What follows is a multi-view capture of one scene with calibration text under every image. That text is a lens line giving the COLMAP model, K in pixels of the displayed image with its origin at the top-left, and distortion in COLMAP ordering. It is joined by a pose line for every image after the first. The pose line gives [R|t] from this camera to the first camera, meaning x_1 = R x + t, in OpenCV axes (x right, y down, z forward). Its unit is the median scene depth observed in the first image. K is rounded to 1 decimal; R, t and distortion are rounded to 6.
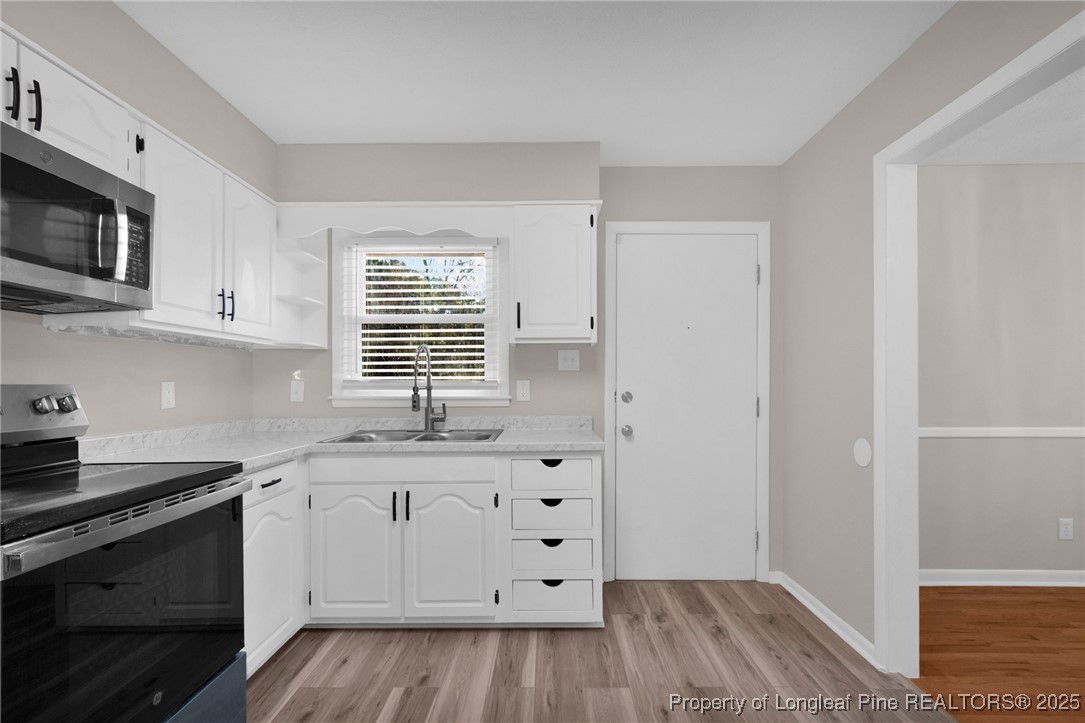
lens RADIAL K [[509.3, 0, 544.5], [0, 509.3, 379.2], [0, 0, 1]] dist [-0.006227, 0.005449]
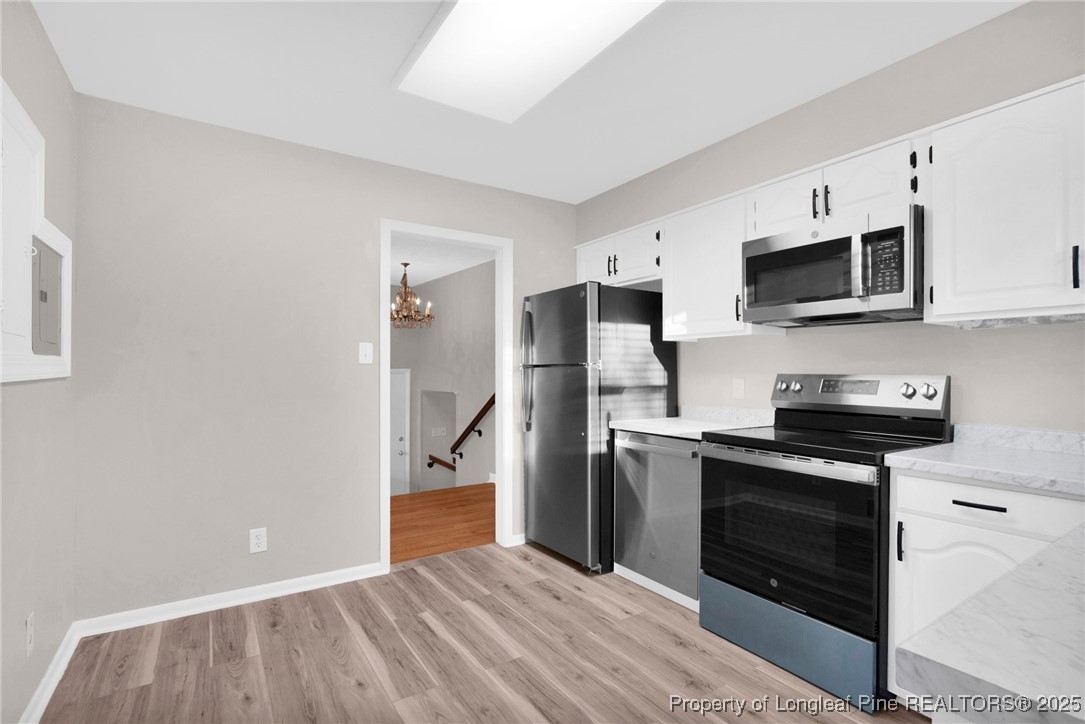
lens RADIAL K [[509.3, 0, 552.5], [0, 509.3, 368.8], [0, 0, 1]] dist [-0.006227, 0.005449]
pose [[-0.821236, 0.000433, -0.570588, 0.373481], [0.004909, 0.999968, -0.006306, -0.001140], [0.570567, -0.007980, -0.821212, 1.093084]]
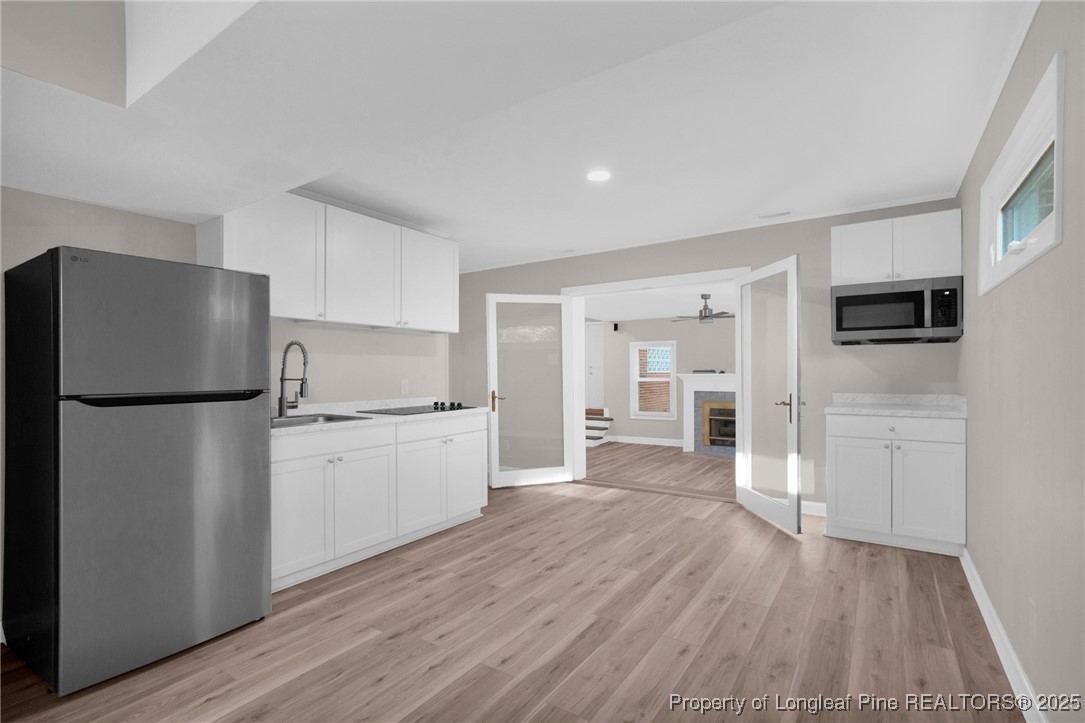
lens RADIAL K [[509.3, 0, 542.7], [0, 509.3, 369.3], [0, 0, 1]] dist [-0.006227, 0.005449]
pose [[-0.549844, 0.008070, -0.835228, 1.289025], [0.015013, 0.999887, -0.000222, -0.024348], [0.835133, -0.012662, -0.549903, 0.548337]]
